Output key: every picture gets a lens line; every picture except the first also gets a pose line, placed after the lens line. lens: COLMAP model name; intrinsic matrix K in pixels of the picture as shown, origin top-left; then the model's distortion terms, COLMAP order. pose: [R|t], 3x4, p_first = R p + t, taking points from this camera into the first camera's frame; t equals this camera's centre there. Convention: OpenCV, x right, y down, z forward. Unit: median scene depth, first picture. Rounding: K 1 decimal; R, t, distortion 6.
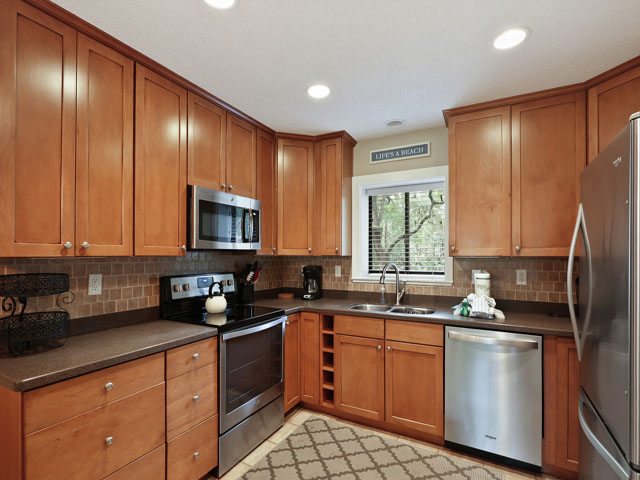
lens RADIAL K [[315.3, 0, 317.7], [0, 315.3, 252.4], [0, 0, 1]] dist [-0.003019, -0.000339]
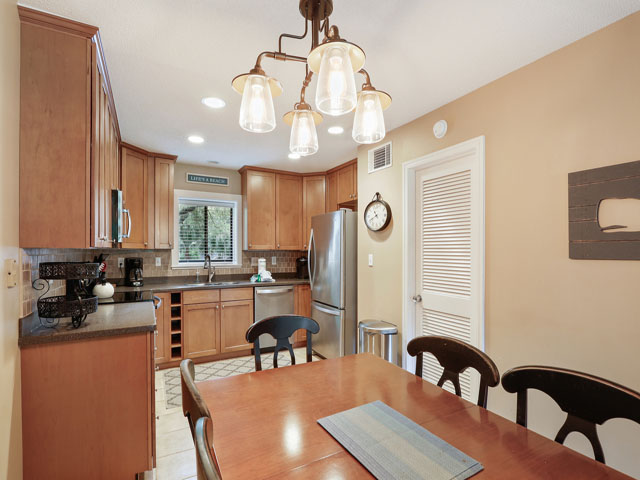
lens RADIAL K [[315.3, 0, 317.7], [0, 315.3, 252.4], [0, 0, 1]] dist [-0.003019, -0.000339]
pose [[0.515405, -0.002460, 0.856943, -0.823199], [-0.009795, 0.999914, 0.008761, 0.006904], [-0.856891, -0.012909, 0.515336, -0.222512]]
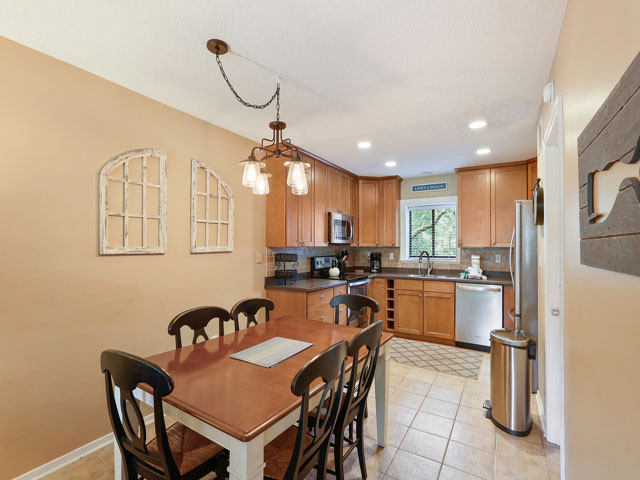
lens RADIAL K [[313.2, 0, 321.7], [0, 313.2, 242.2], [0, 0, 1]] dist [-0.001592, 0.000440]
pose [[0.999419, 0.000989, -0.034060, -0.301585], [-0.001152, 0.999988, -0.004762, -0.006347], [0.034055, 0.004798, 0.999408, -0.814098]]
